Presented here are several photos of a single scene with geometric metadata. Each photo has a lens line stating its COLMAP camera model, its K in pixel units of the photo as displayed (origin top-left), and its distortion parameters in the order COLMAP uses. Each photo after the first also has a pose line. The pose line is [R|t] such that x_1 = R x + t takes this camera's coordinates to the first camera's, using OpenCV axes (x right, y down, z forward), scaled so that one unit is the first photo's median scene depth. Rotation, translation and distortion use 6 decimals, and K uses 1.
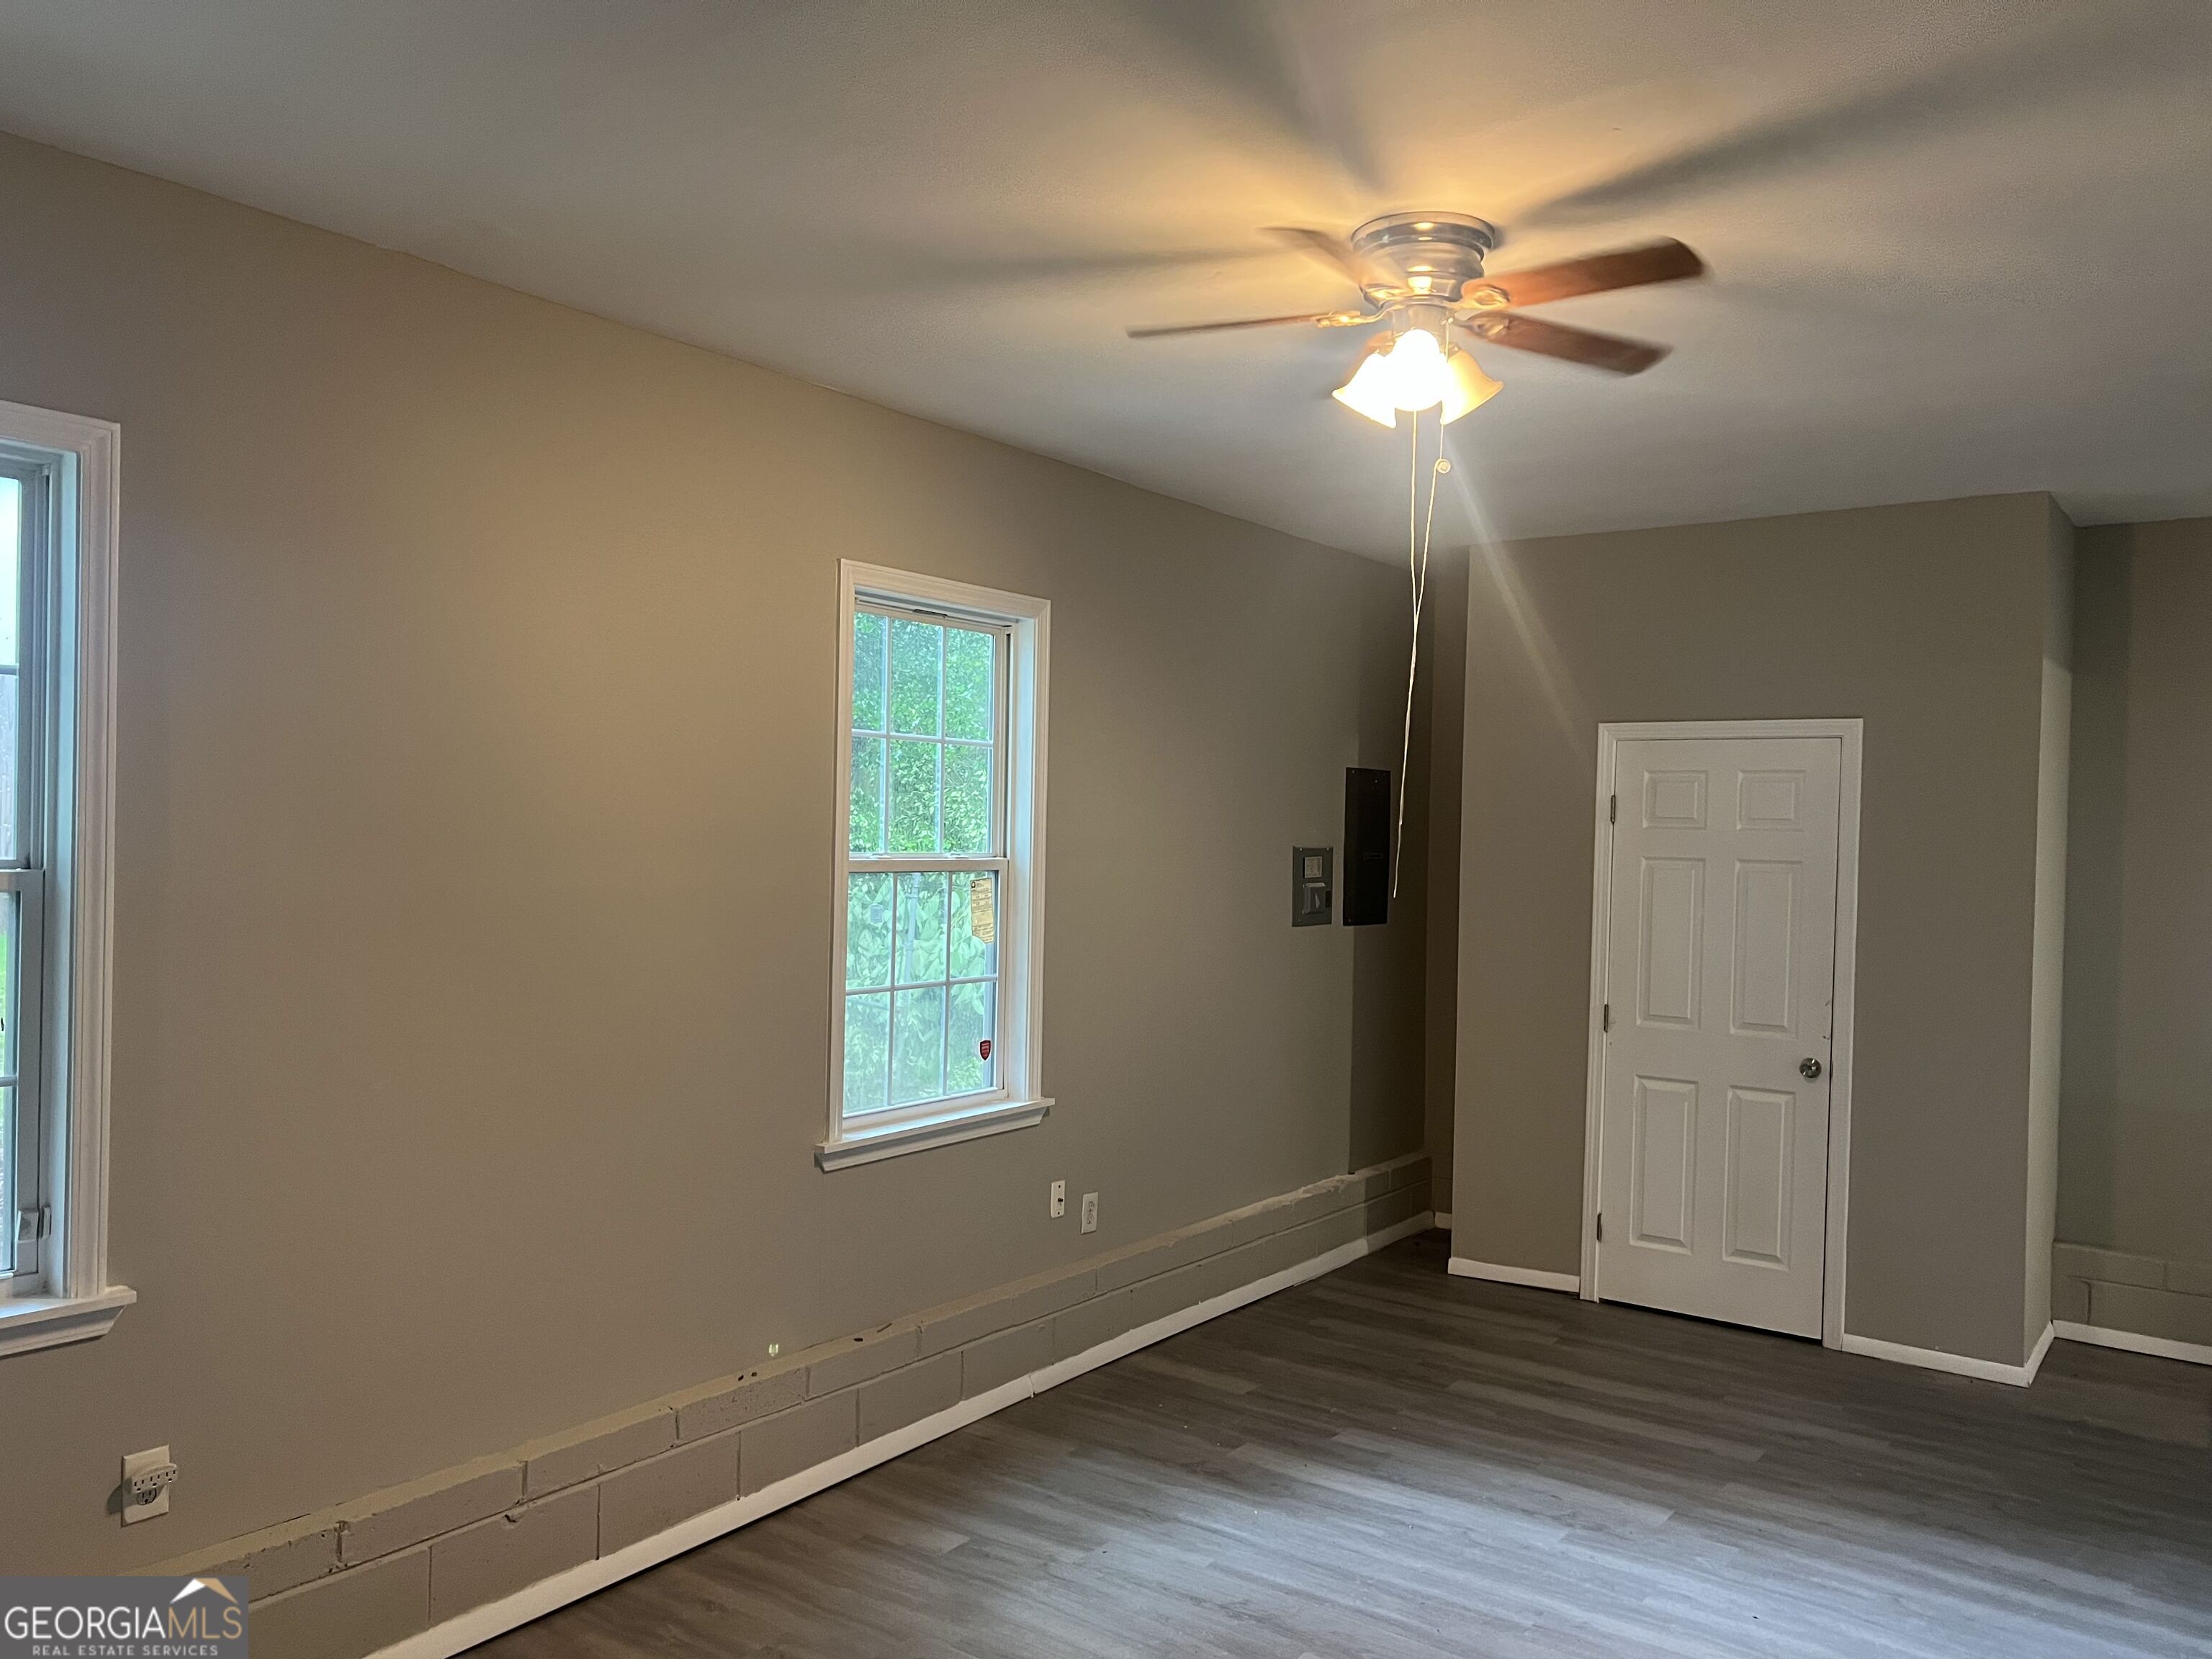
lens RADIAL K [[1624.8, 0, 1106.3], [0, 1624.8, 835.9], [0, 0, 1]] dist [0.041482, -0.024699]
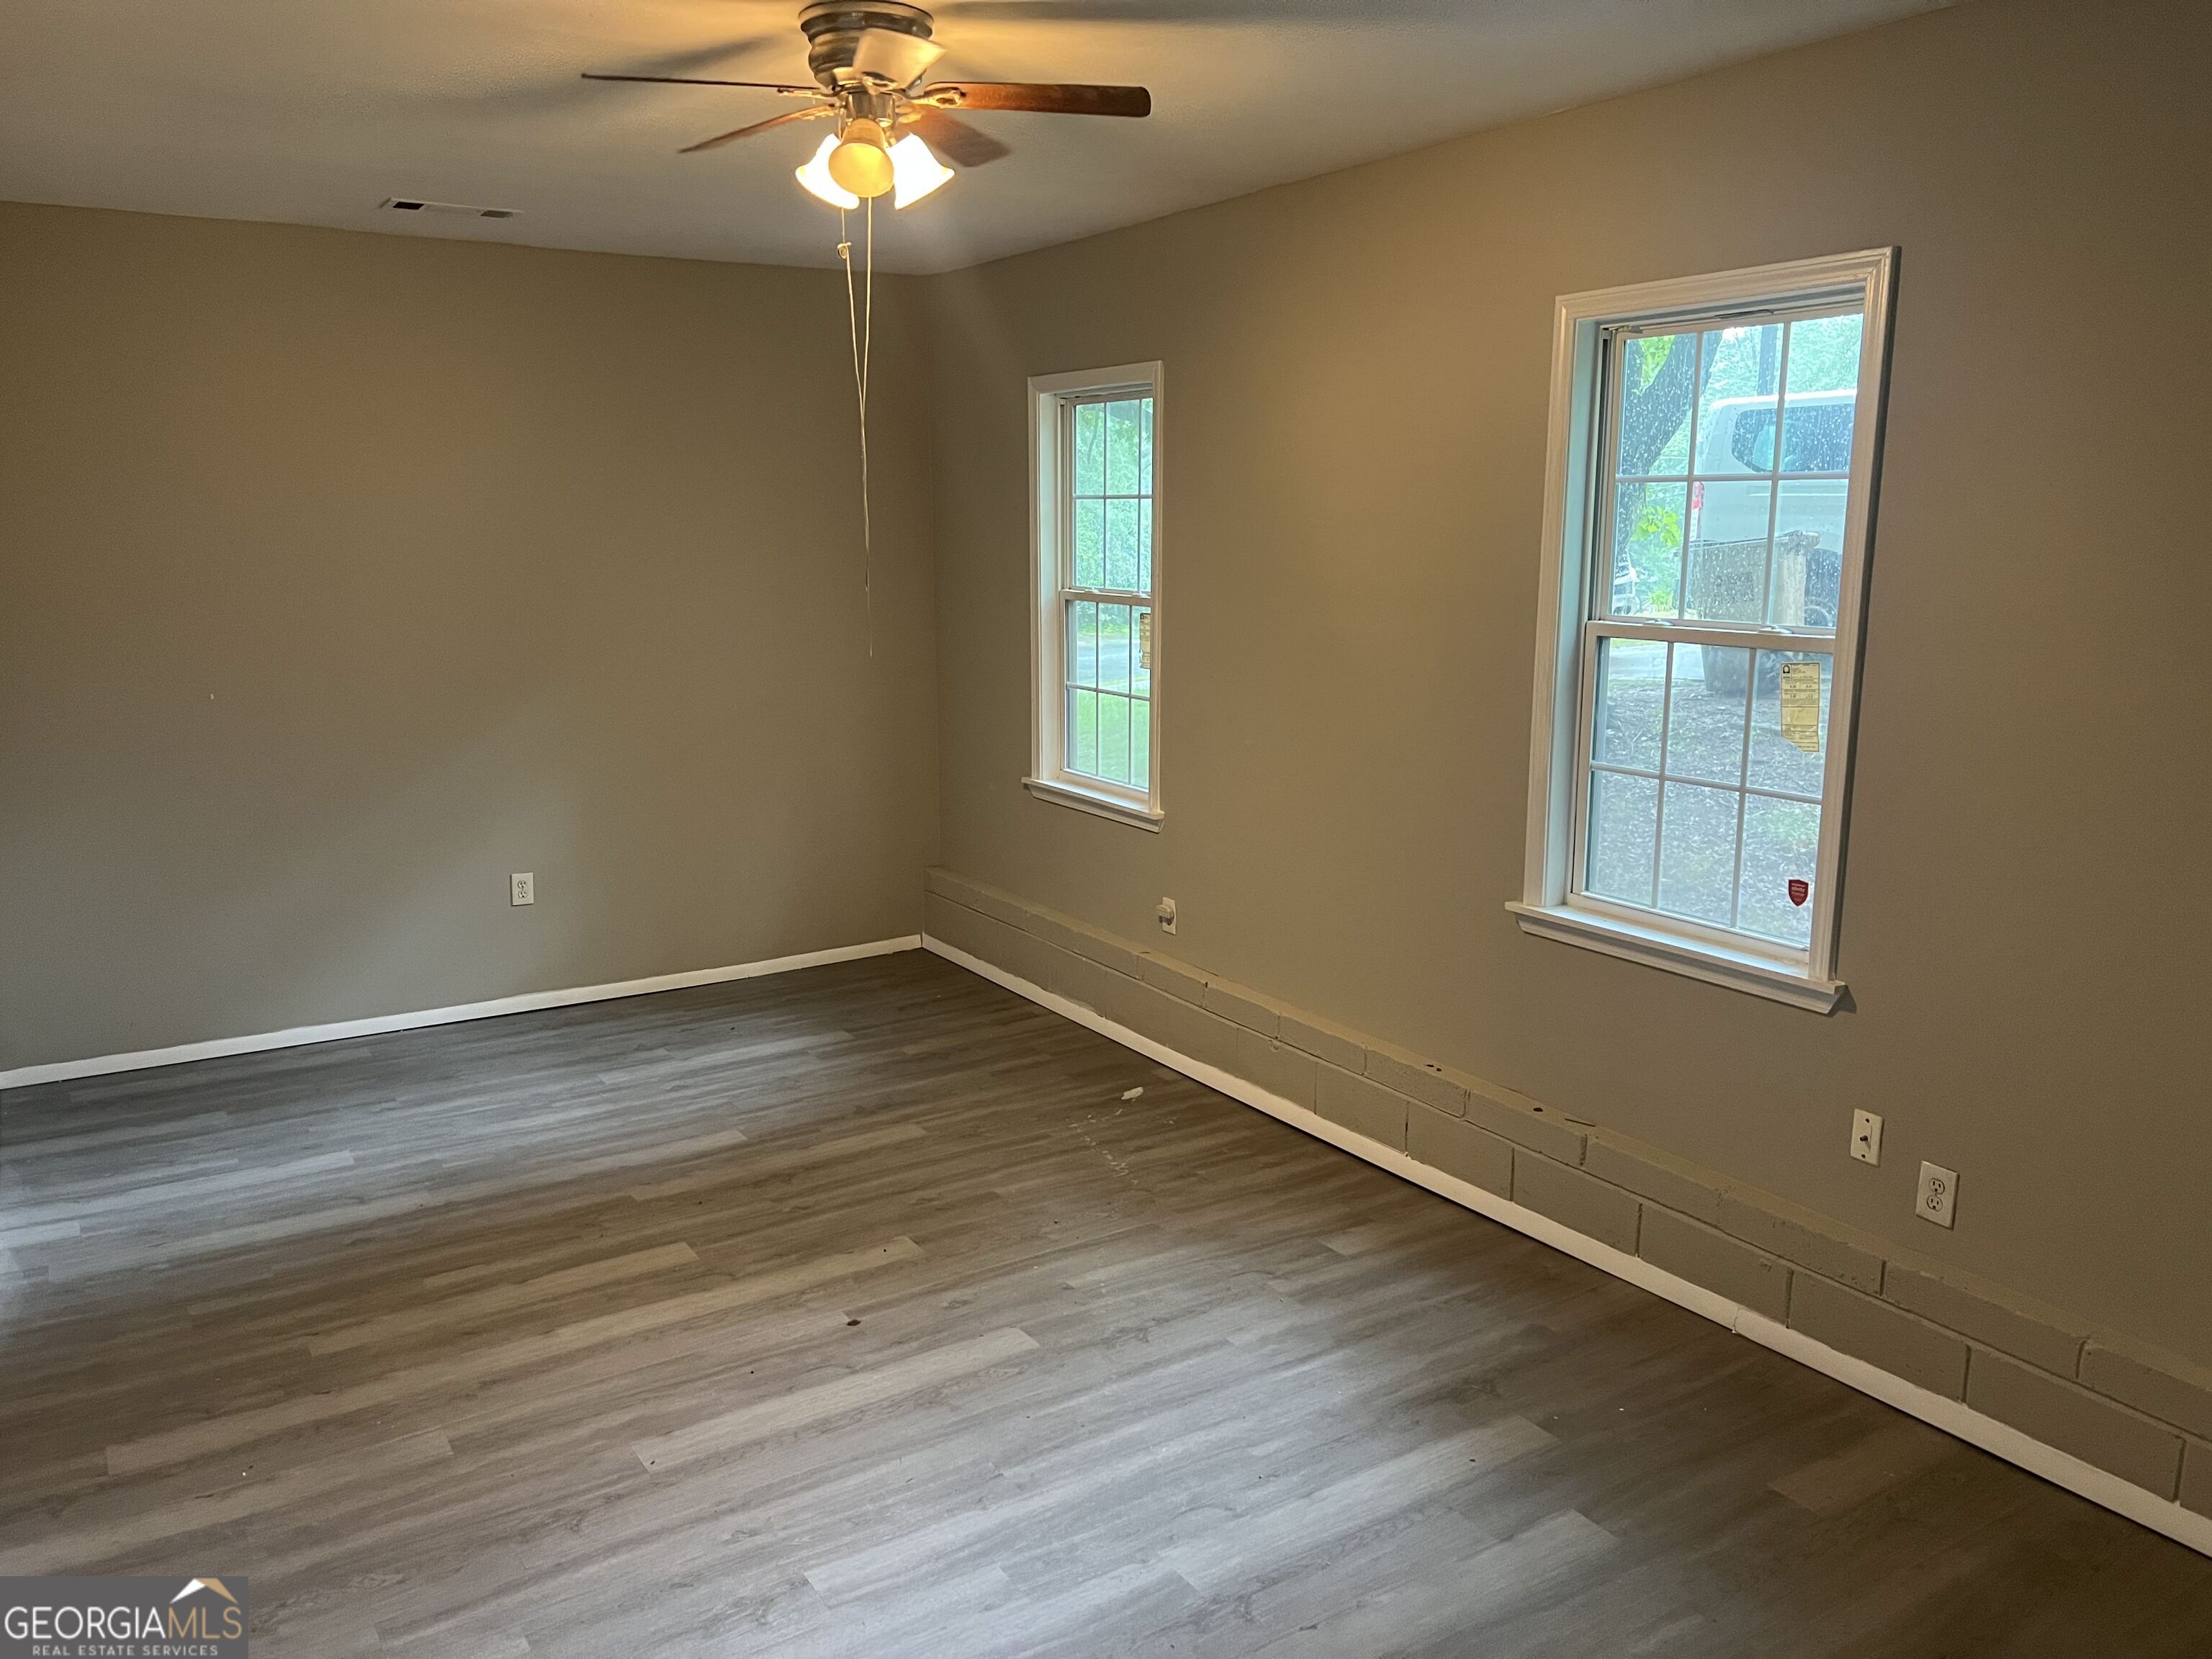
lens RADIAL K [[1624.8, 0, 1104.0], [0, 1624.8, 827.3], [0, 0, 1]] dist [0.041482, -0.024699]
pose [[-0.346577, 0.156871, -0.924811, 0.906767], [-0.013050, 0.985015, 0.171974, -0.029483], [0.937931, 0.071672, -0.339337, 1.179210]]
